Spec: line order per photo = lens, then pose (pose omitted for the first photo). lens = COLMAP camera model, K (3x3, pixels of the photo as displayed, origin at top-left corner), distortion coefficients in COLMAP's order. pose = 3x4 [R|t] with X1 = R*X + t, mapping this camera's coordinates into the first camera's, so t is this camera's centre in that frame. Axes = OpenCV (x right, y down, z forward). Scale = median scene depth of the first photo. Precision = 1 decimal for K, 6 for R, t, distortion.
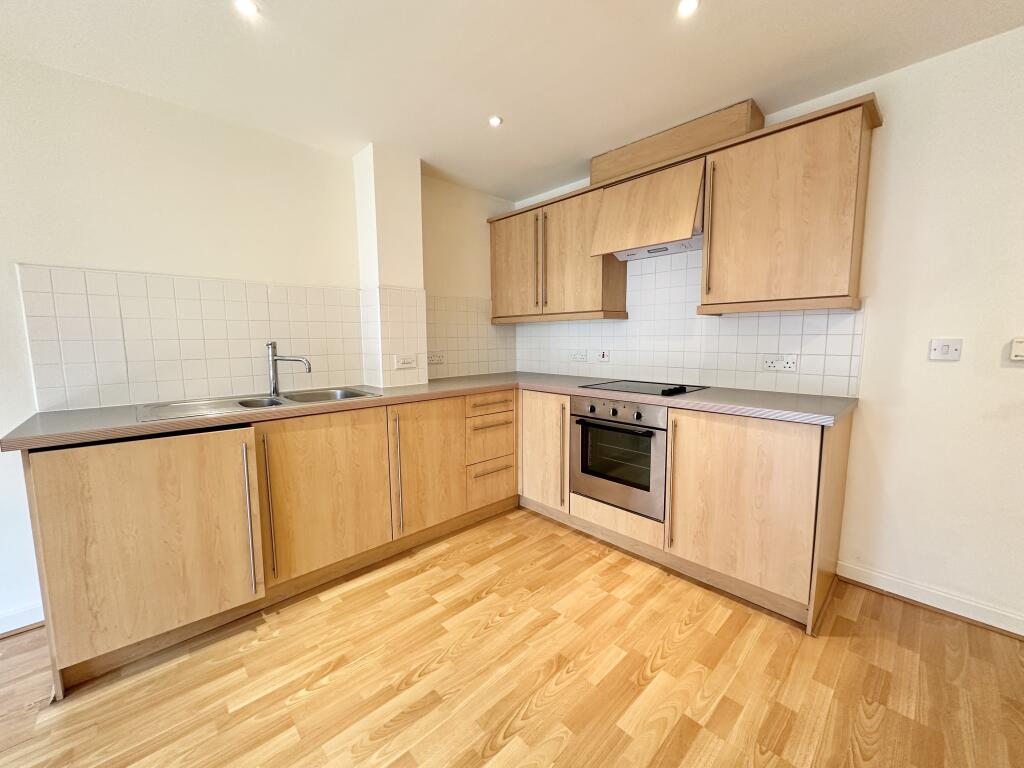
lens RADIAL K [[408.1, 0, 511.2], [0, 408.1, 382.4], [0, 0, 1]] dist [-0.000921, -0.000083]
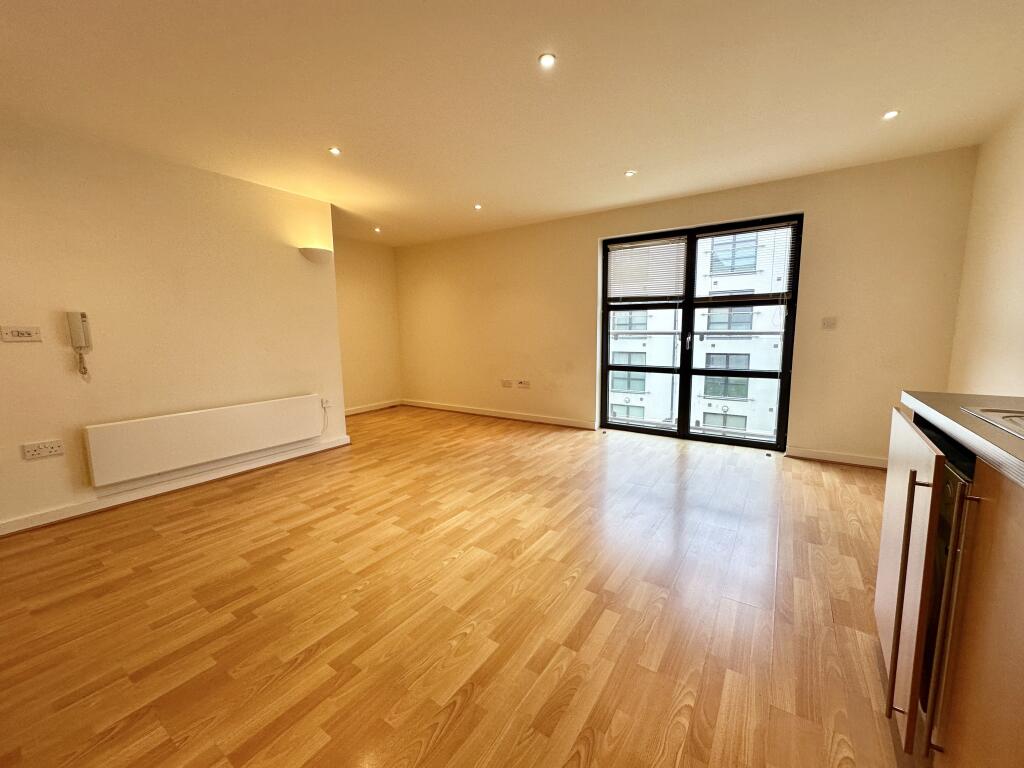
lens RADIAL K [[408.1, 0, 511.2], [0, 408.1, 382.4], [0, 0, 1]] dist [-0.000921, -0.000083]
pose [[-0.974900, 0.052568, -0.216349, 0.023652], [0.001475, 0.973230, 0.229828, -0.132404], [0.222639, 0.223740, -0.948880, 1.768969]]
